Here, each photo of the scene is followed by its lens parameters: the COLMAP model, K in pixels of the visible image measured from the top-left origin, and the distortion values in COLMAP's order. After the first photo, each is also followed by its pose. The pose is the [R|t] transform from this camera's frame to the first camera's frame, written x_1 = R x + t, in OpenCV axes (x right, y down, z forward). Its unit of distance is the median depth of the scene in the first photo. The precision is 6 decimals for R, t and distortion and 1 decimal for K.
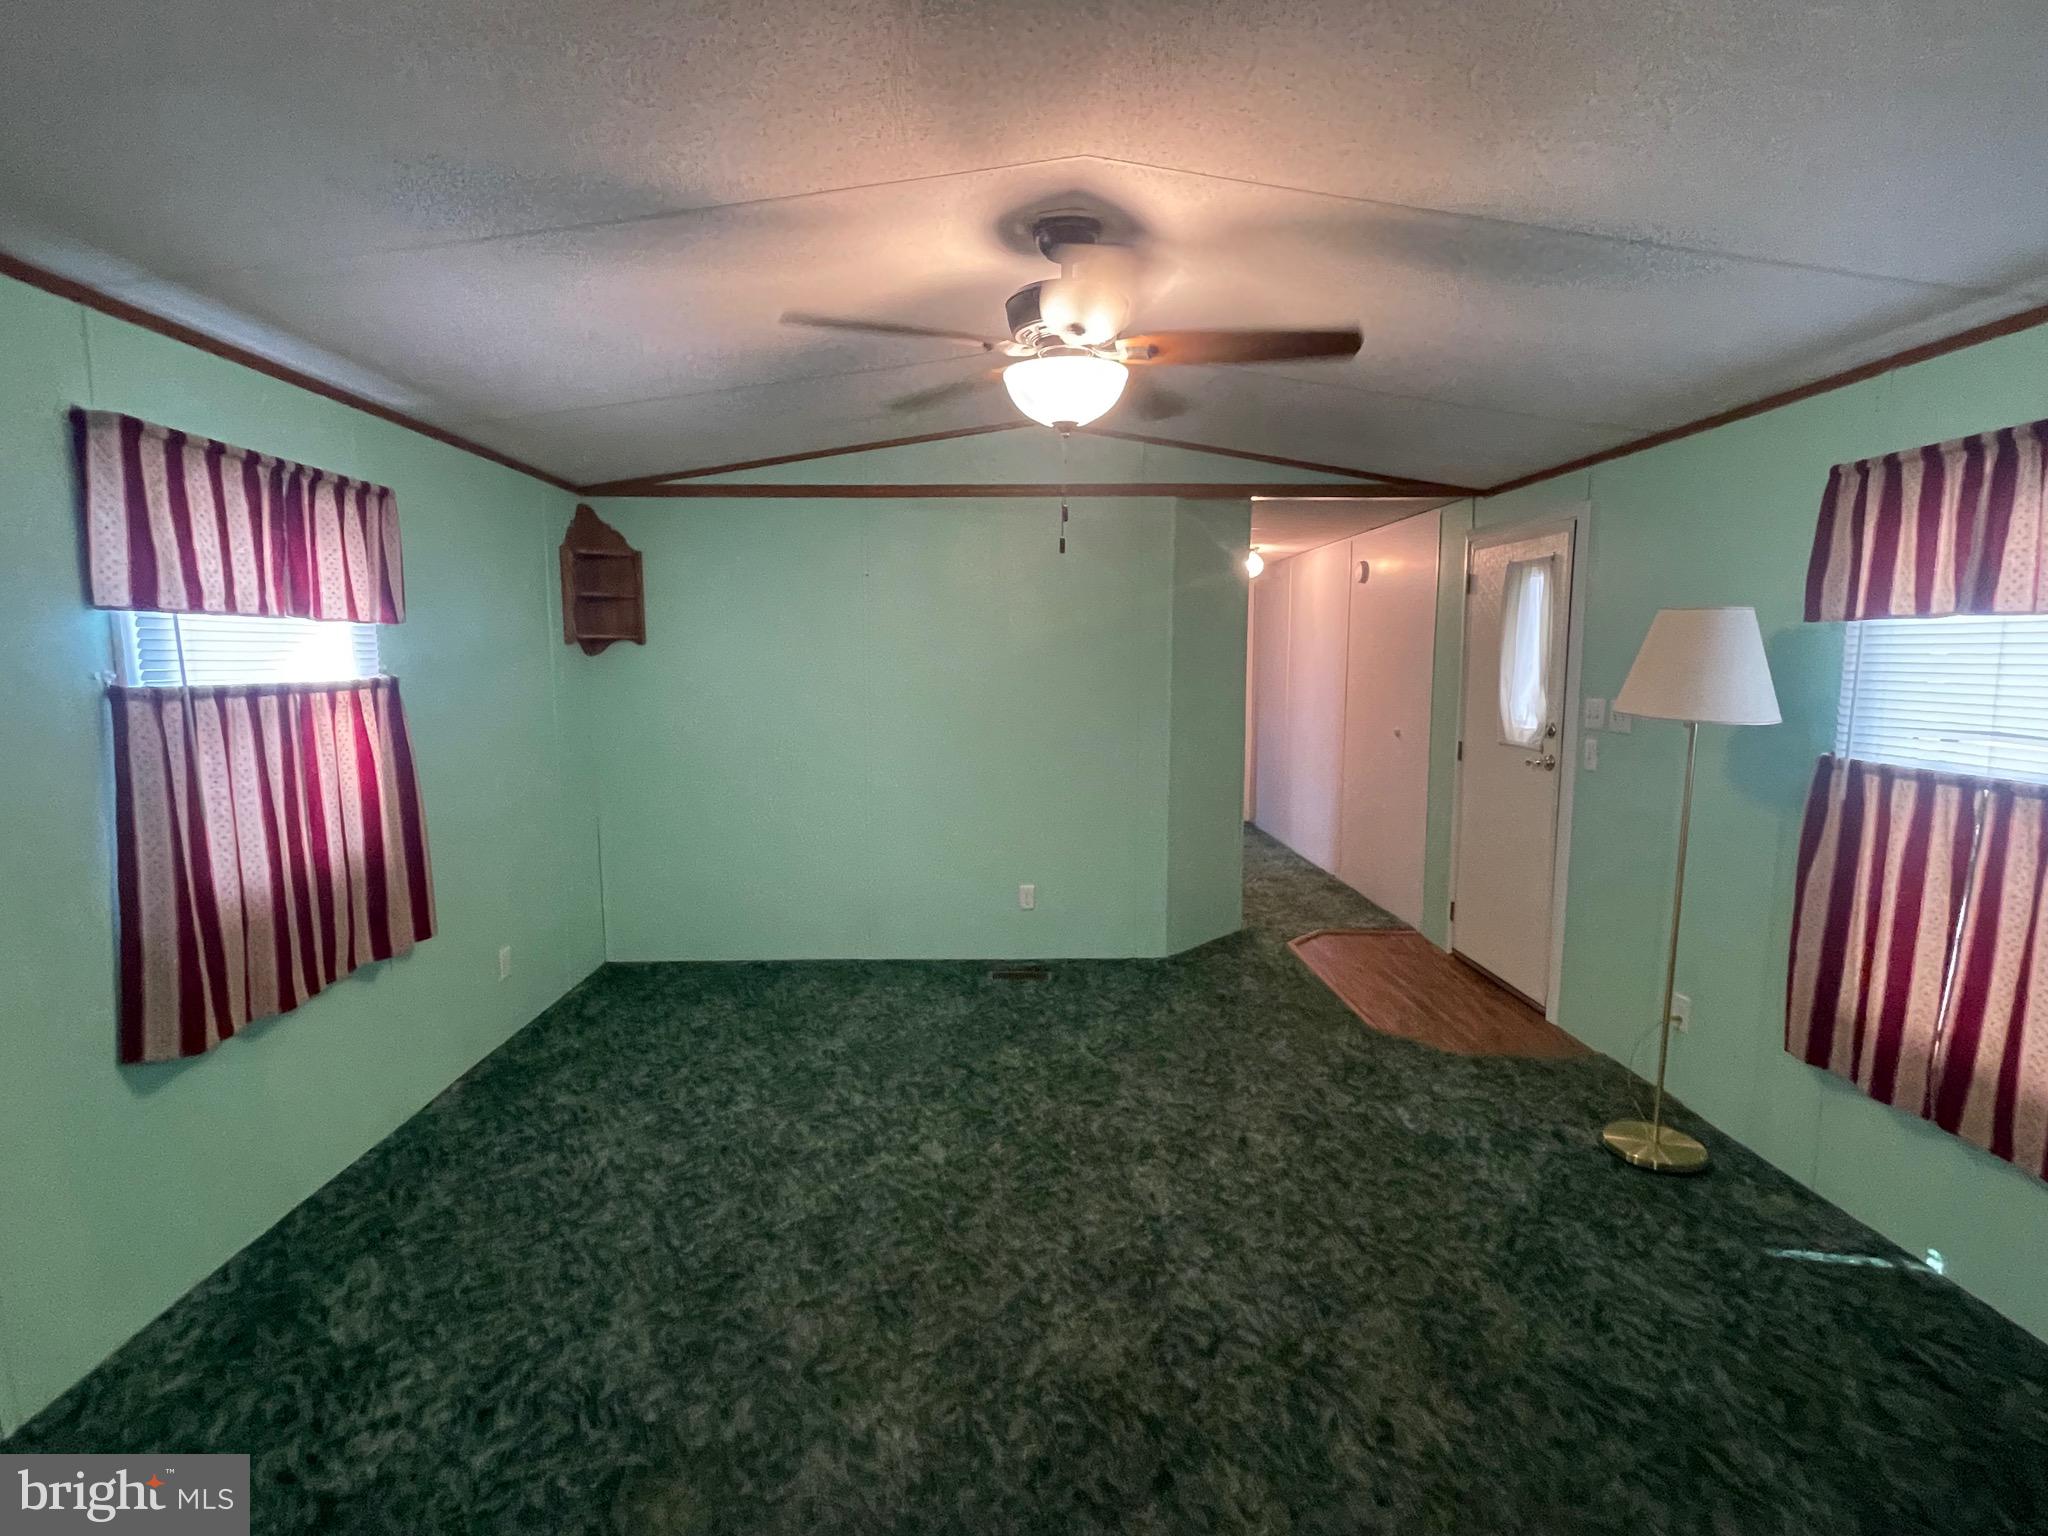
lens RADIAL K [[986.0, 0, 1011.6], [0, 986.0, 780.9], [0, 0, 1]] dist [-0.005667, -0.000068]
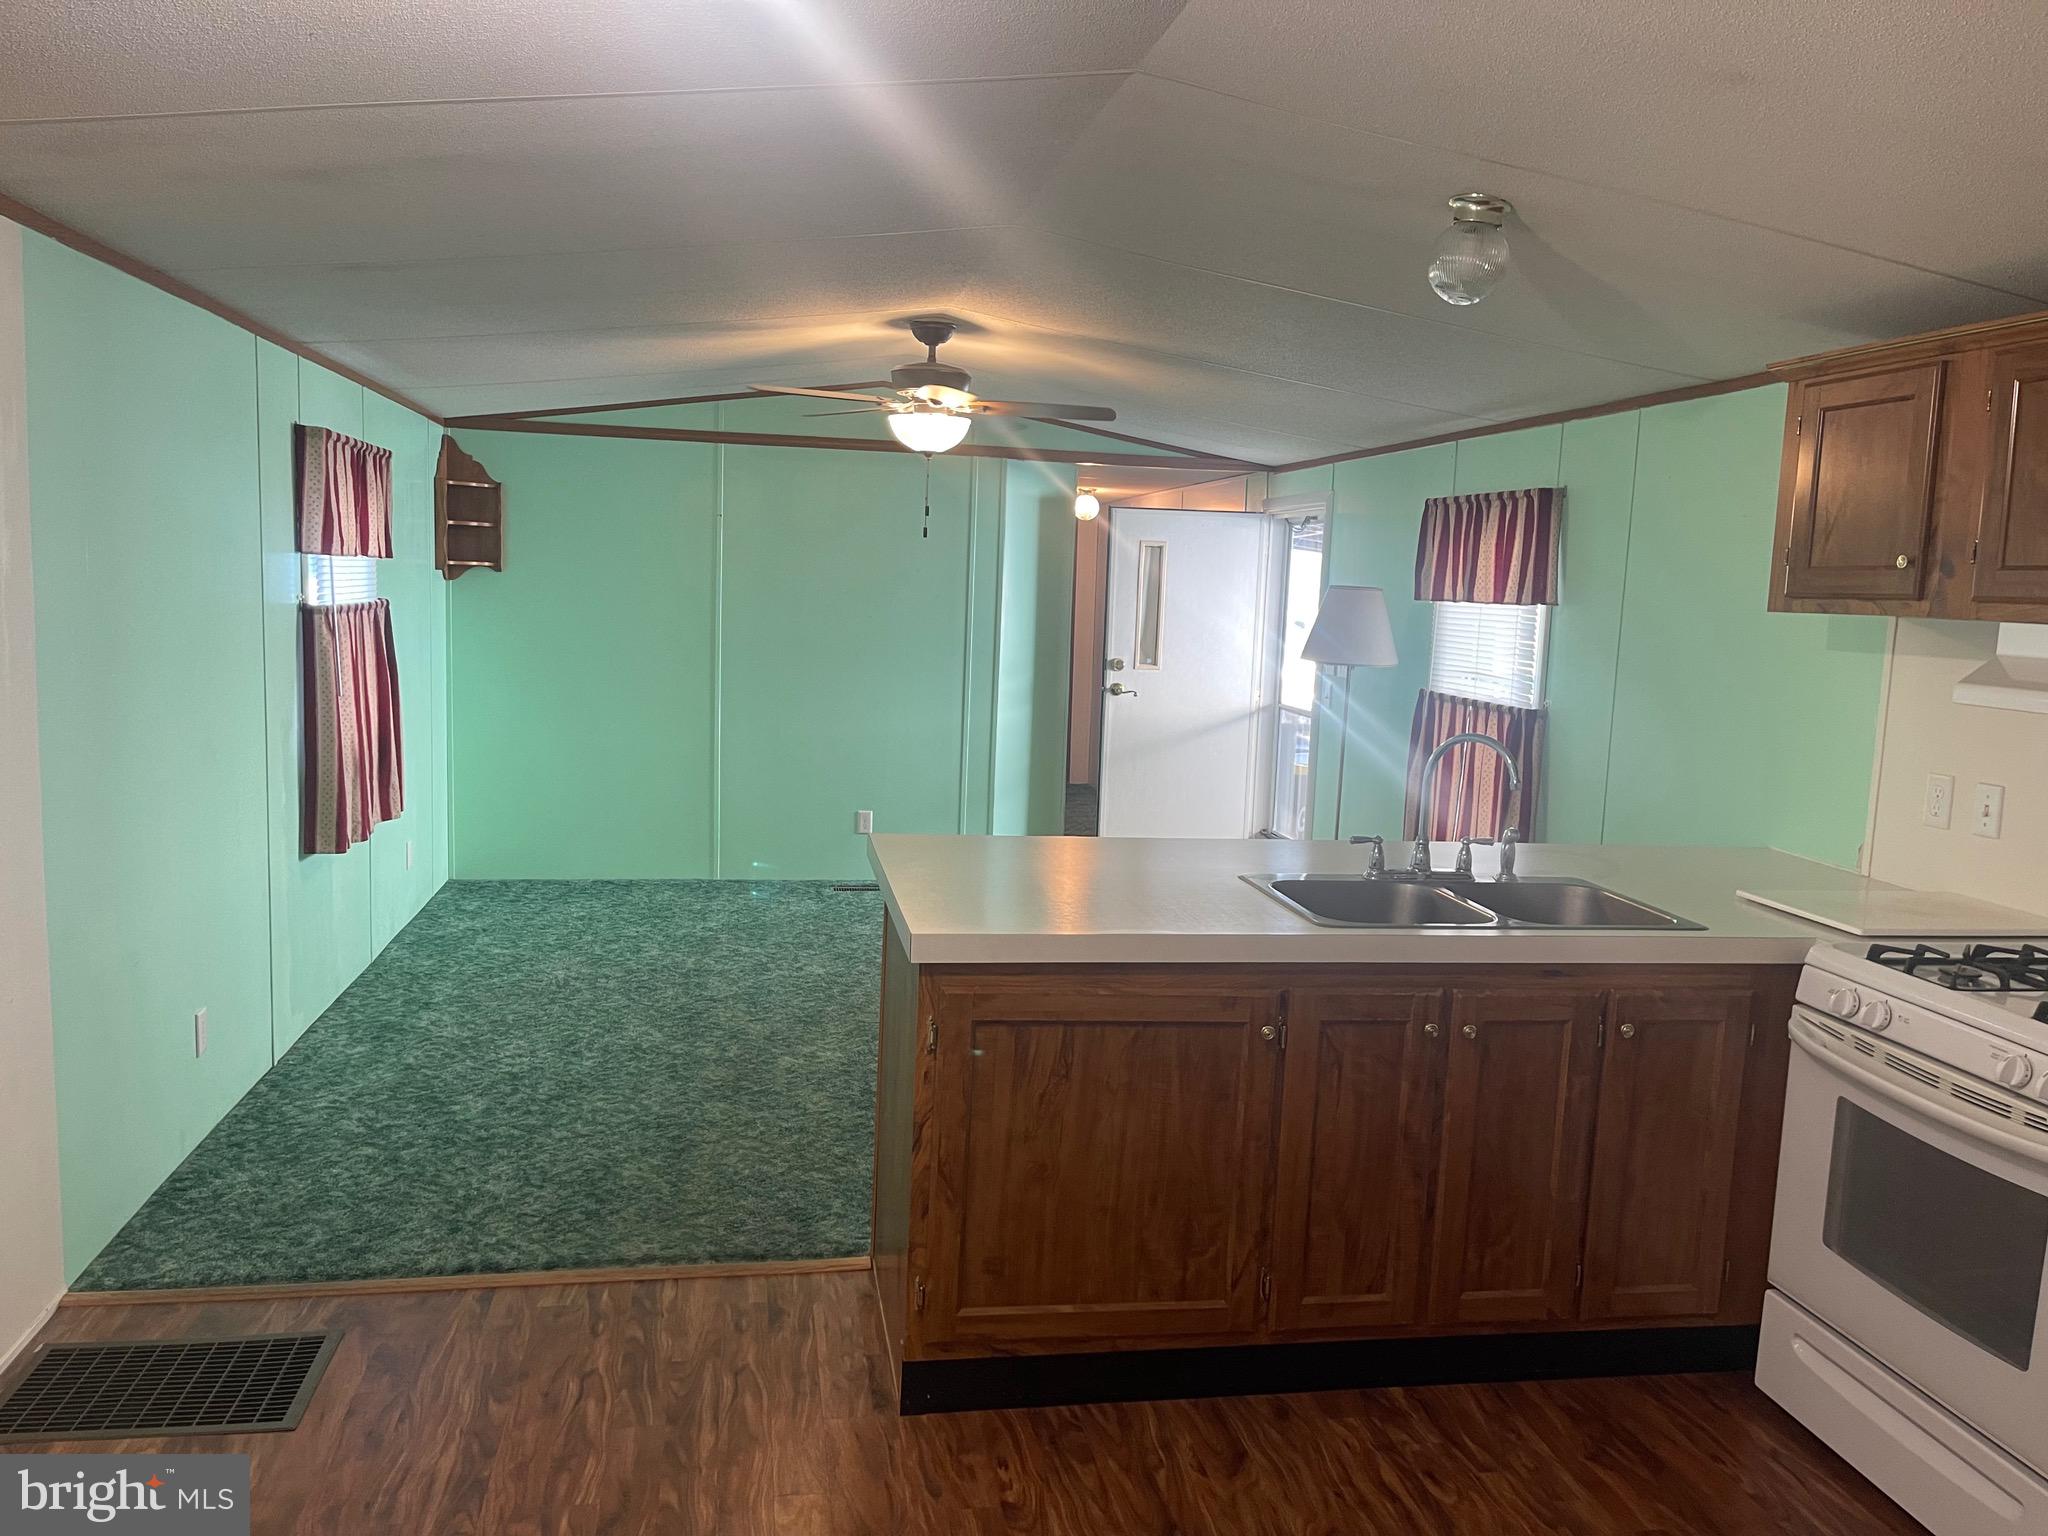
lens RADIAL K [[1538.0, 0, 1026.8], [0, 1538.0, 772.2], [0, 0, 1]] dist [0.048003, 0.001105]
pose [[0.985554, 0.017788, 0.168425, -0.188359], [-0.017694, 0.999841, -0.002061, 0.131235], [-0.168435, -0.000949, 0.985712, -1.373478]]
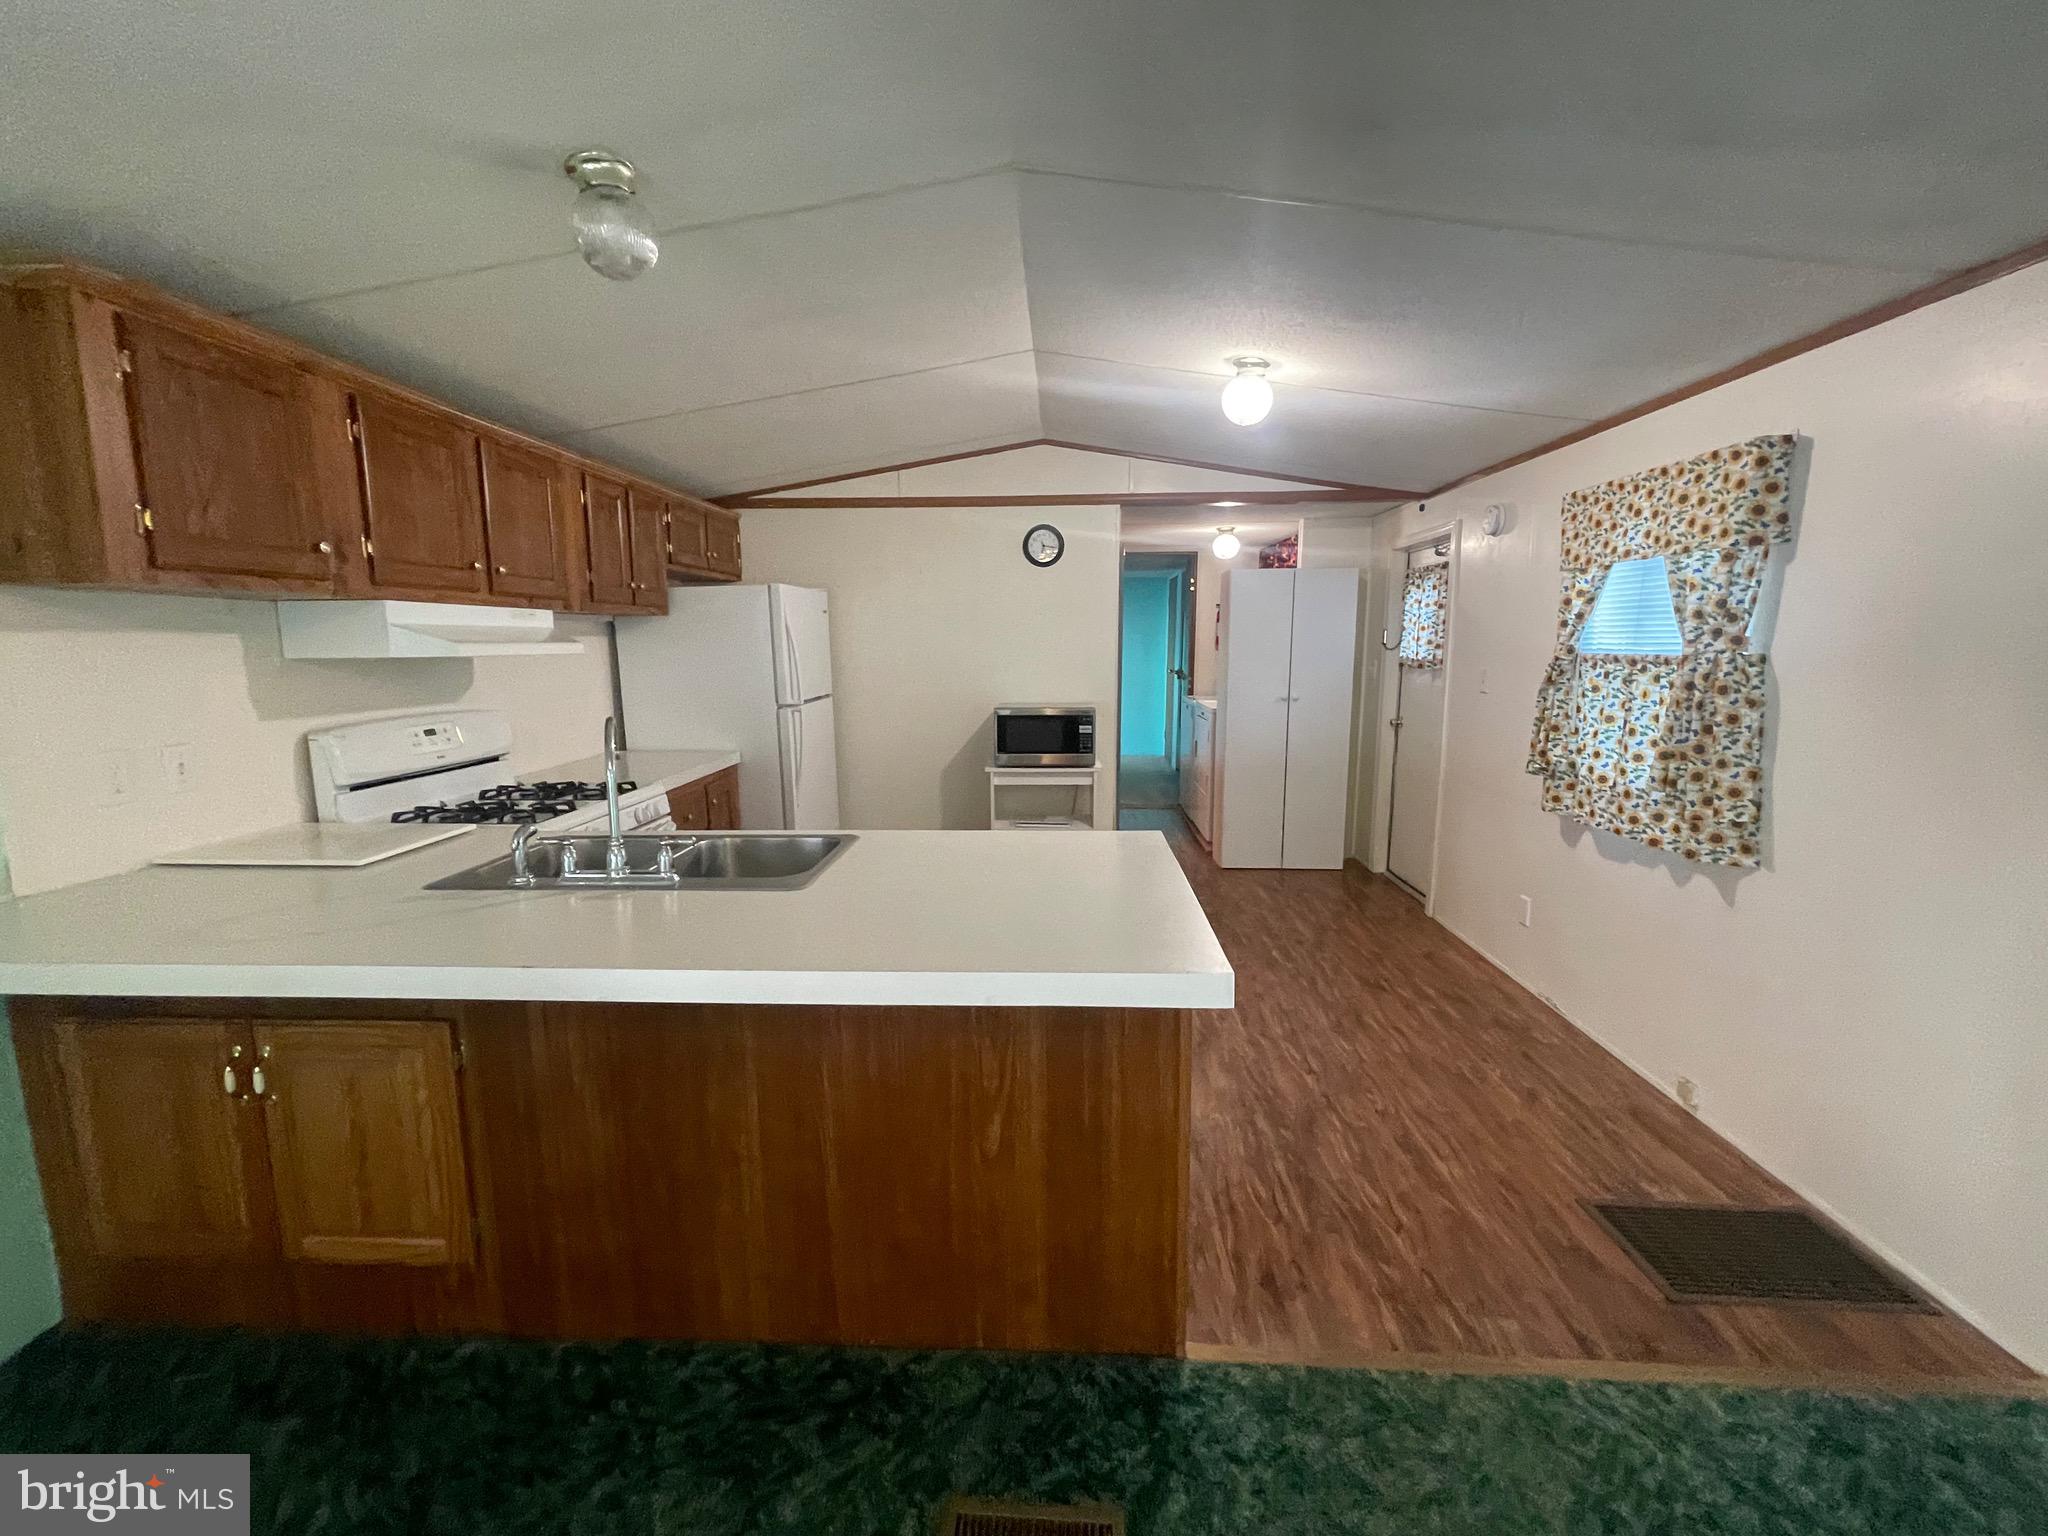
lens RADIAL K [[867.1, 0, 1014.0], [0, 867.1, 770.5], [0, 0, 1]] dist [-0.001036, 0.000098]
pose [[-0.997177, -0.005913, 0.074855, 0.018386], [0.015026, 0.961020, 0.276071, -0.086044], [-0.073570, 0.276417, -0.958218, 0.729421]]
